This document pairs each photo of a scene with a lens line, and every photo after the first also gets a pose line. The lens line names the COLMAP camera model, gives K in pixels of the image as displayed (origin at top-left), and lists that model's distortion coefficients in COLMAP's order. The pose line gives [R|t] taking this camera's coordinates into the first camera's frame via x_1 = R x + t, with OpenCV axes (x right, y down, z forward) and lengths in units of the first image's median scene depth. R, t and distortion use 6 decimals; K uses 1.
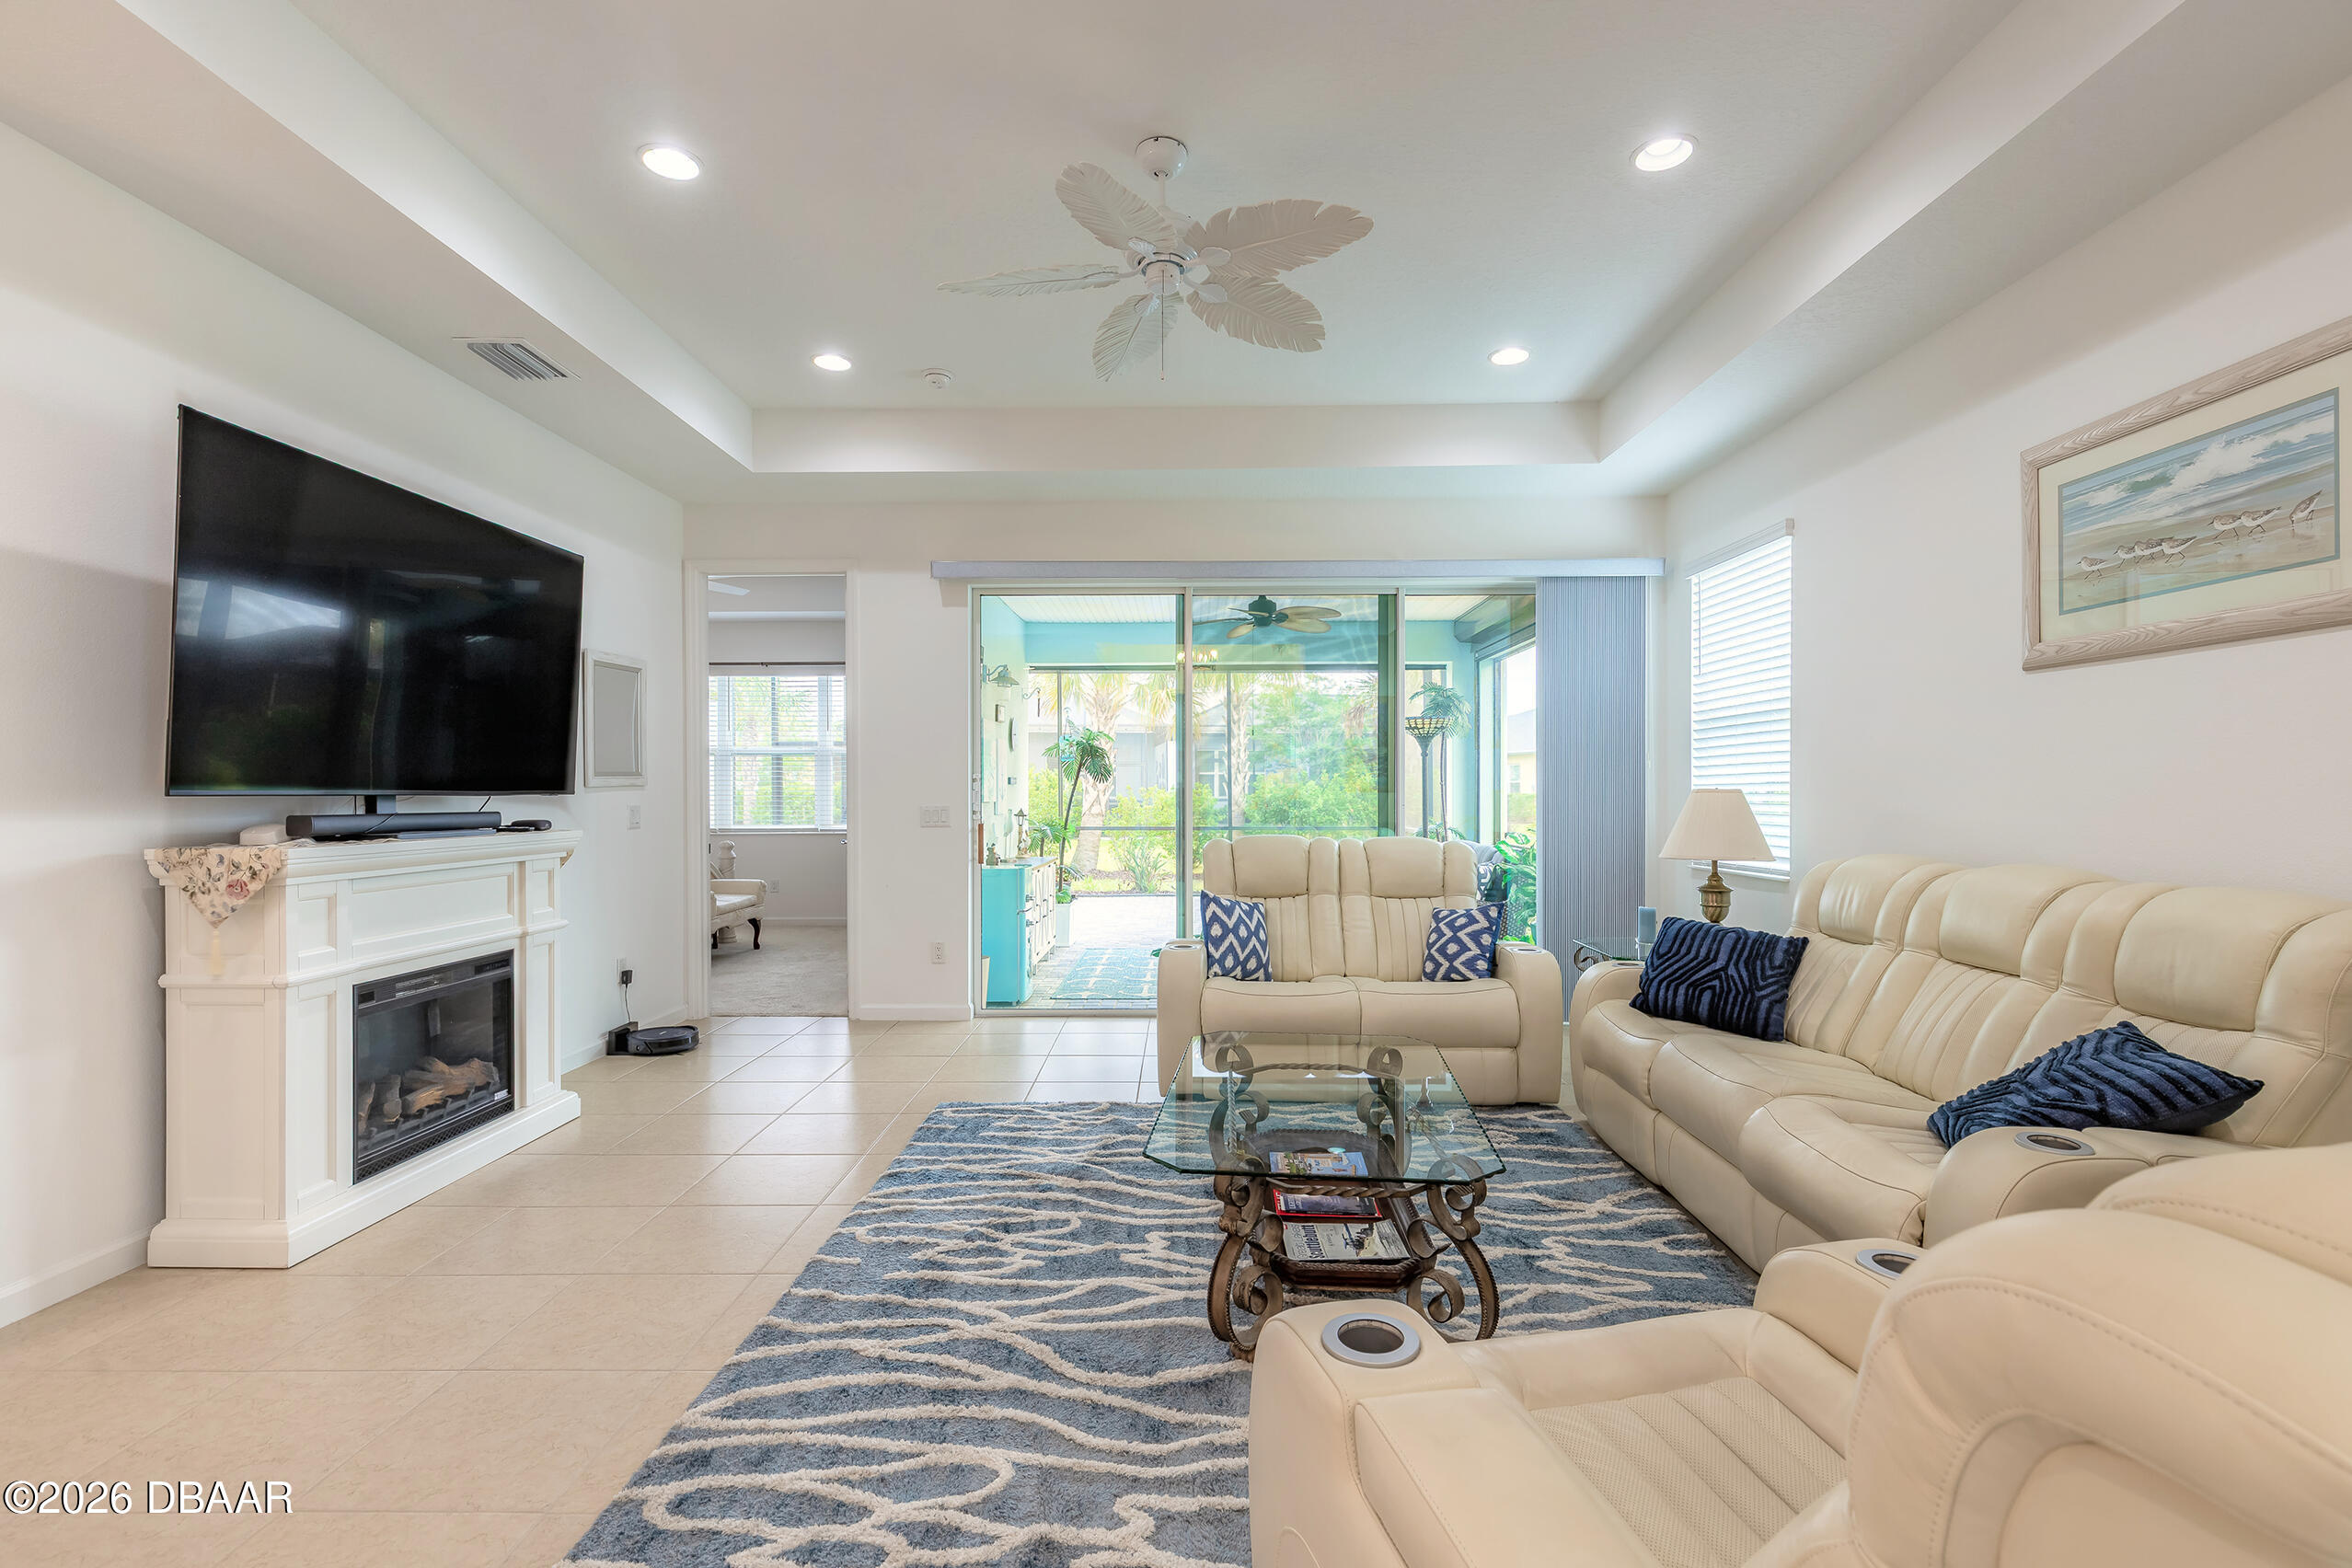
lens RADIAL K [[1060.5, 0, 1166.0], [0, 1060.5, 792.4], [0, 0, 1]] dist [0.011614, -0.001517]
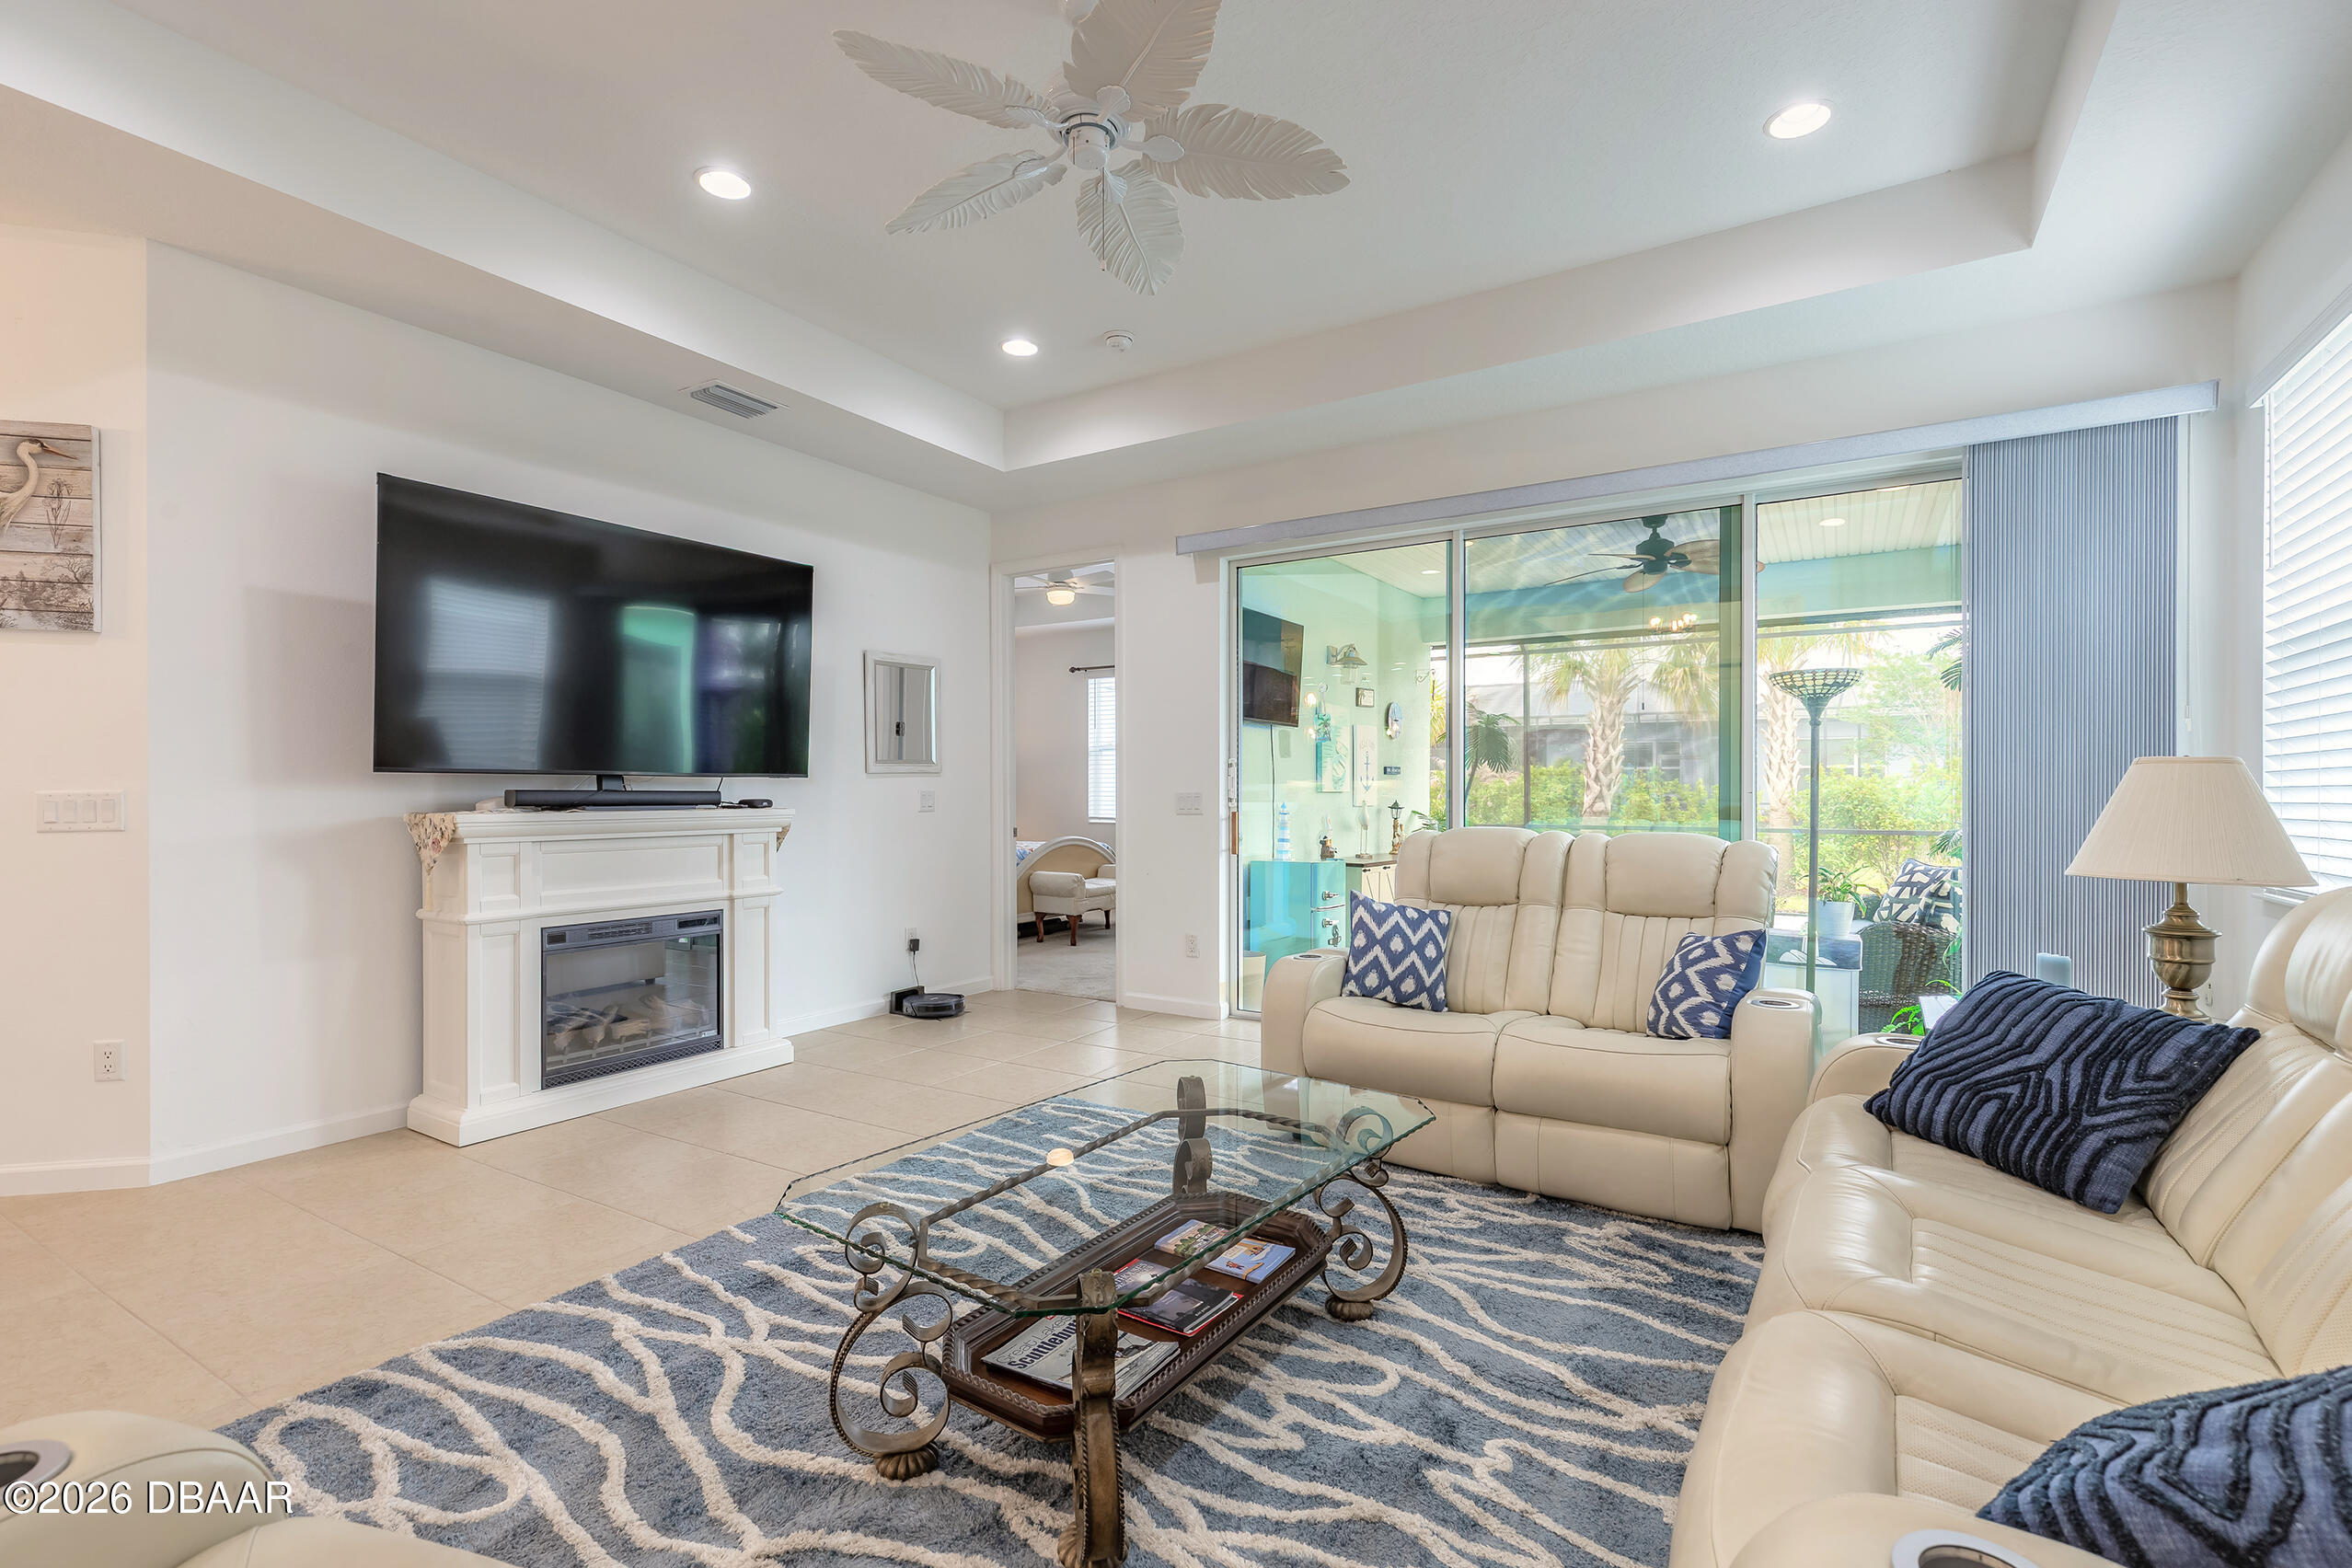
lens RADIAL K [[1060.5, 0, 1166.0], [0, 1060.5, 792.4], [0, 0, 1]] dist [0.011614, -0.001517]
pose [[0.857033, 0.001403, -0.515260, 0.393355], [-0.001122, 0.999999, 0.000857, 0.018123], [0.515261, -0.000156, 0.857033, 0.256137]]
